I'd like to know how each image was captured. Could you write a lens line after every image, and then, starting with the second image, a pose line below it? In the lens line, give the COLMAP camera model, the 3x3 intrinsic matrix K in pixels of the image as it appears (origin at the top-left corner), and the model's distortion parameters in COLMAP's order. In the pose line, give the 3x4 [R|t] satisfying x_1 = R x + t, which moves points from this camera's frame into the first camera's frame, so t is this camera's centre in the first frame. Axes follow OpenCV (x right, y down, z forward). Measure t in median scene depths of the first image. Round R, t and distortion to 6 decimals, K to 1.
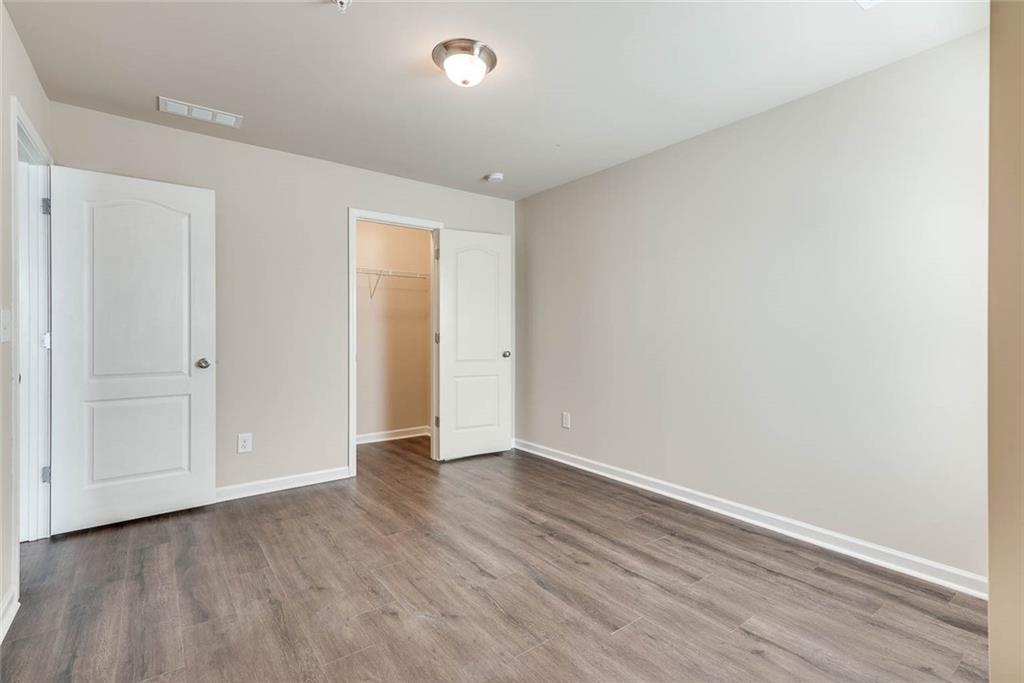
lens RADIAL K [[472.7, 0, 537.1], [0, 472.7, 334.3], [0, 0, 1]] dist [0.001827, 0.000157]
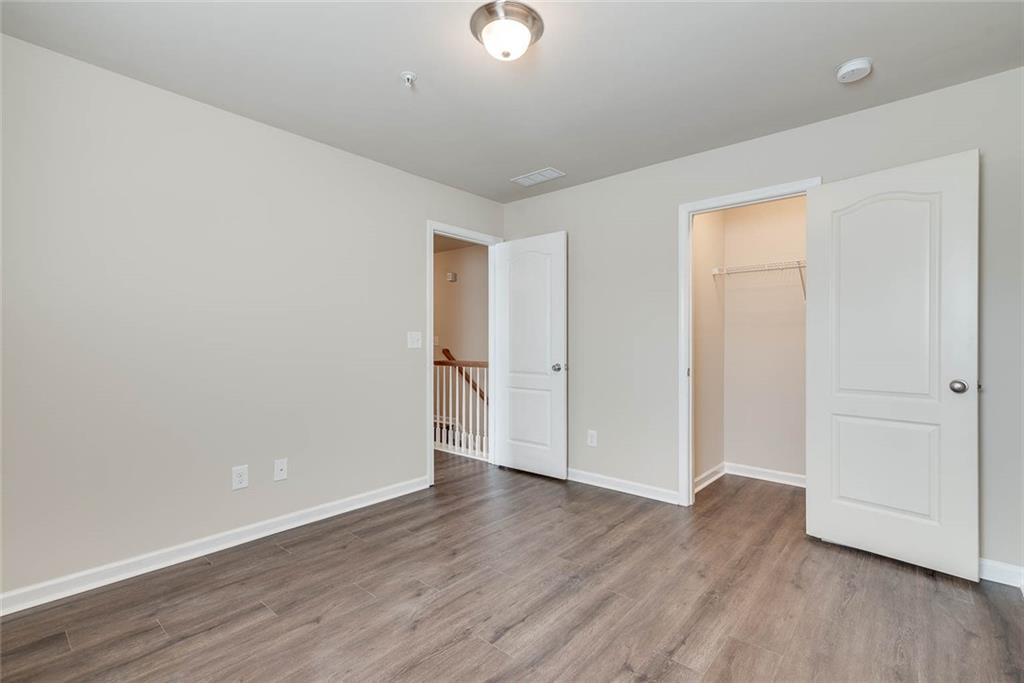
lens RADIAL K [[474.9, 0, 511.0], [0, 474.9, 343.3], [0, 0, 1]] dist [0.018814, 0.000266]
pose [[0.171390, 0.003163, -0.985198, 0.606876], [-0.004978, 0.999985, 0.002344, -0.006492], [0.985191, 0.004503, 0.171403, 0.728590]]
